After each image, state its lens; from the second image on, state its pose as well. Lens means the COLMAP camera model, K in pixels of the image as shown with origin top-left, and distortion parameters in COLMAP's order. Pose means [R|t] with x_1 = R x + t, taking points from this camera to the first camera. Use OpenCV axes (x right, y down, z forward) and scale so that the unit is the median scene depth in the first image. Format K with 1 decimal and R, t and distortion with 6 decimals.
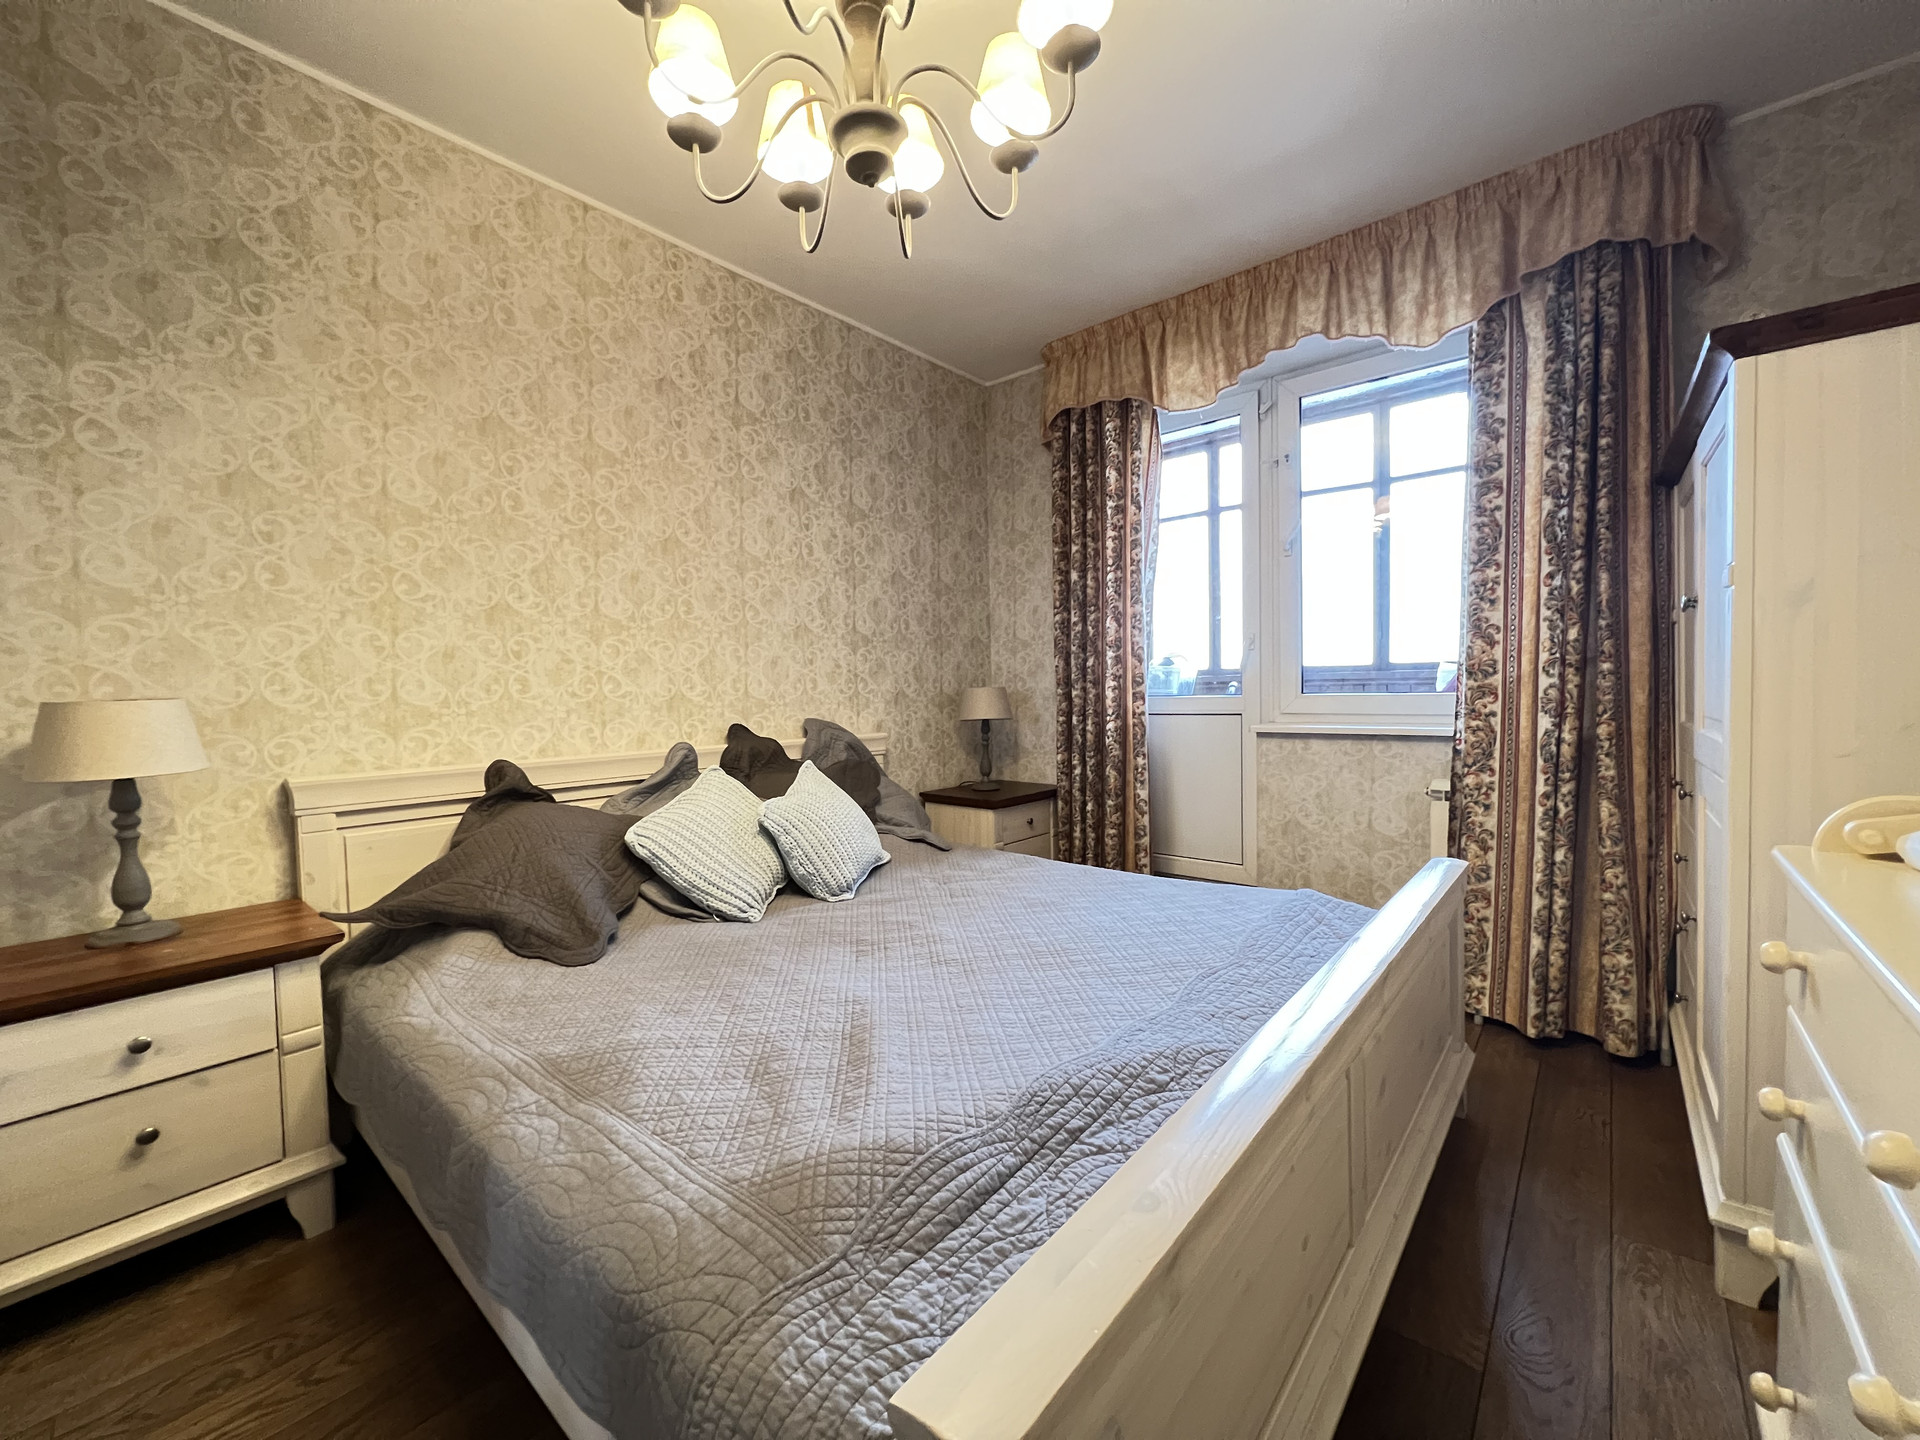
lens RADIAL K [[768.7, 0, 957.9], [0, 768.7, 717.3], [0, 0, 1]] dist [-0.001150, 0.000258]
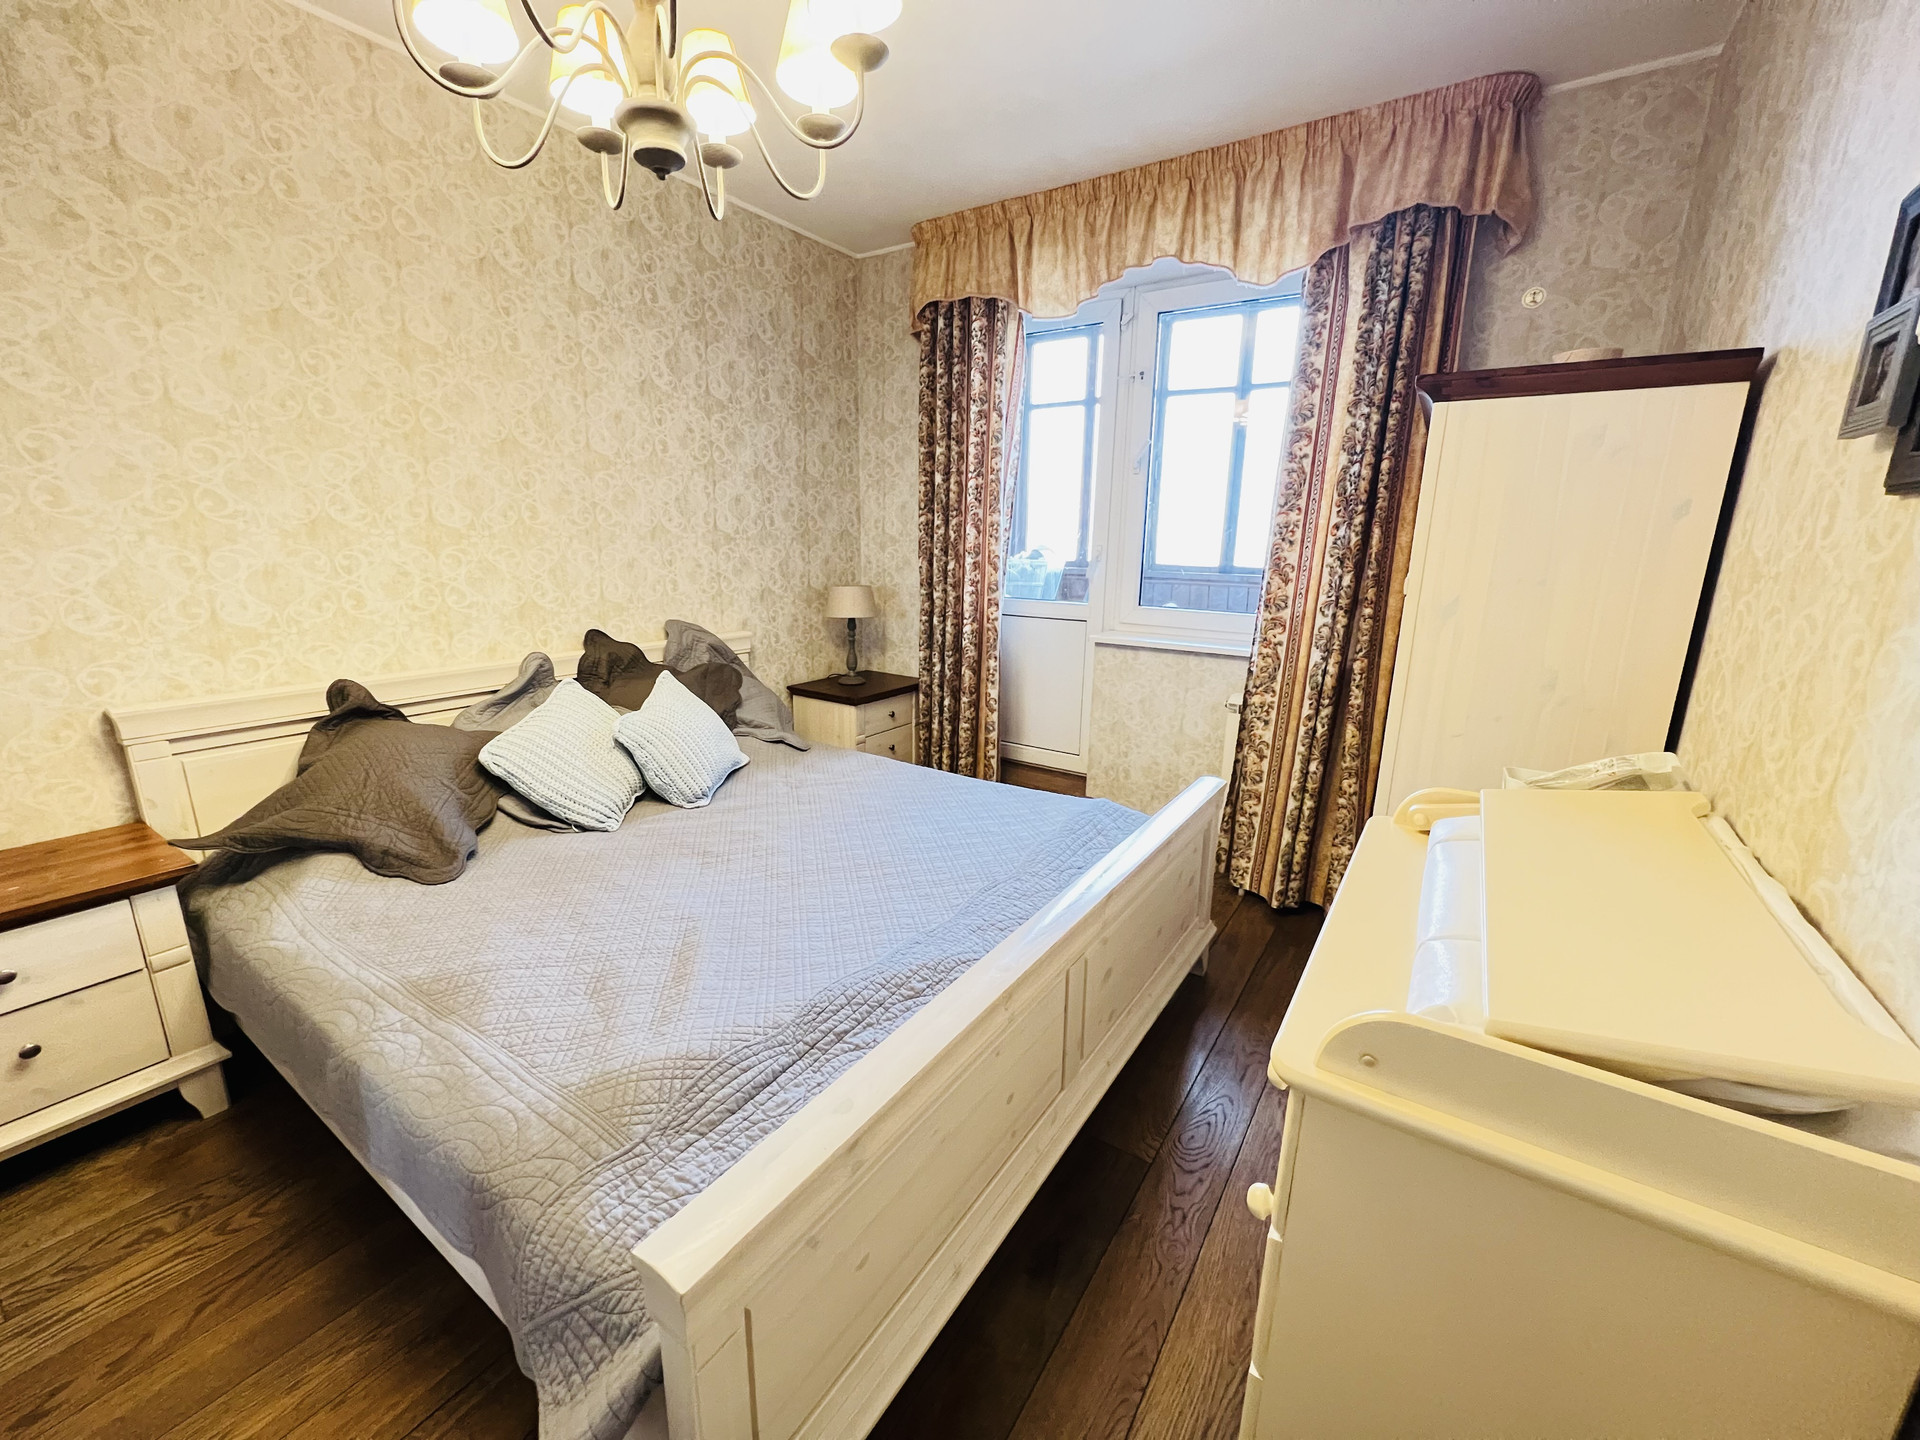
lens RADIAL K [[768.7, 0, 958.9], [0, 768.7, 717.8], [0, 0, 1]] dist [-0.001150, 0.000258]
pose [[0.992212, 0.006539, 0.124386, 0.082734], [-0.031126, 0.979954, 0.196777, -0.114830], [-0.120606, -0.199116, 0.972526, -0.088496]]
